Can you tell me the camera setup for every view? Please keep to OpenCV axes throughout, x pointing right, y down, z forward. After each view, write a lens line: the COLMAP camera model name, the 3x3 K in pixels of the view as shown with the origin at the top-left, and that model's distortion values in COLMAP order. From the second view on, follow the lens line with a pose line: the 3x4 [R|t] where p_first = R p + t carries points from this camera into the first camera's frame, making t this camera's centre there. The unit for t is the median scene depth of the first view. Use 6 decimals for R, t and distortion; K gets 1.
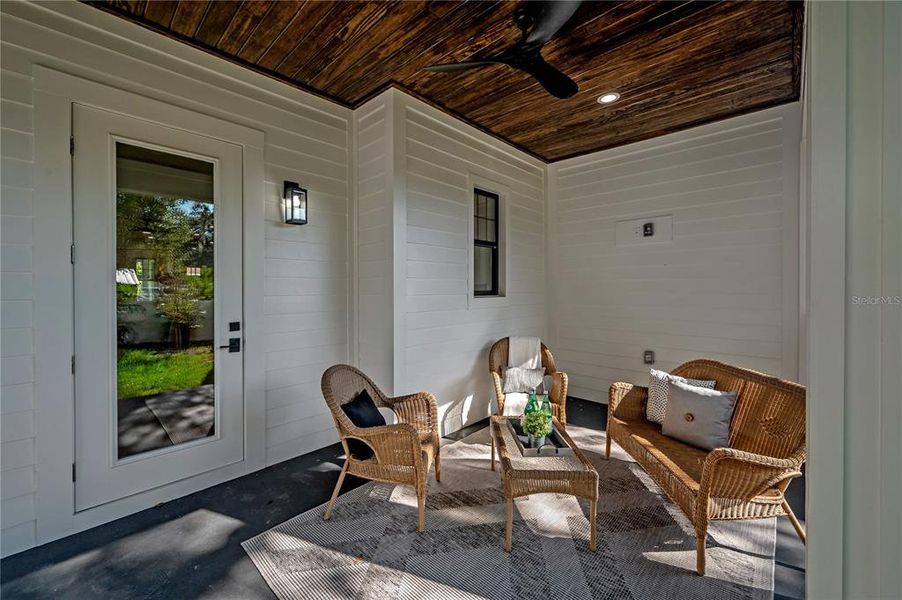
lens RADIAL K [[364.0, 0, 452.4], [0, 364.0, 290.0], [0, 0, 1]] dist [0.000874, 0.000026]
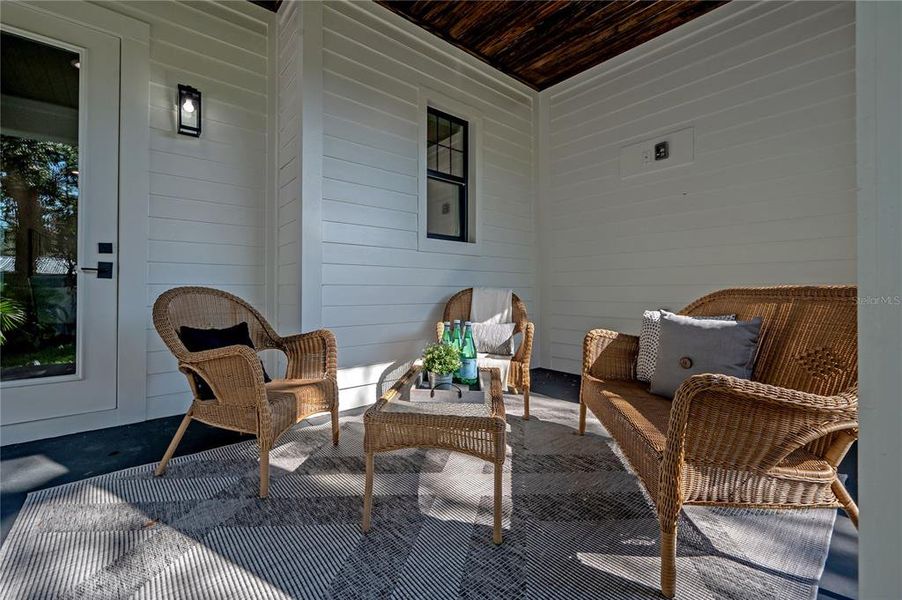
lens RADIAL K [[373.8, 0, 438.4], [0, 373.8, 290.9], [0, 0, 1]] dist [-0.000568, 0.000195]
pose [[0.990729, -0.005047, -0.135763, 0.264744], [0.003702, 0.999942, -0.010153, 0.200038], [0.135806, 0.009556, 0.990689, 0.238827]]
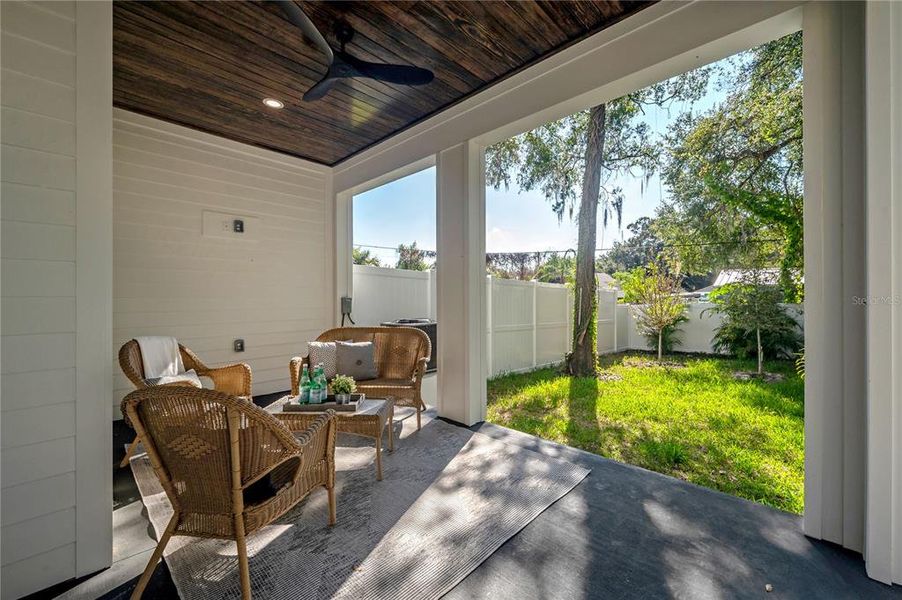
lens RADIAL K [[361.1, 0, 457.5], [0, 361.1, 288.7], [0, 0, 1]] dist [-0.001176, -0.000049]
pose [[0.017683, 0.021495, 0.999613, -0.744353], [0.011091, 0.999703, -0.021693, 0.072459], [-0.999782, 0.011471, 0.017439, 0.501648]]
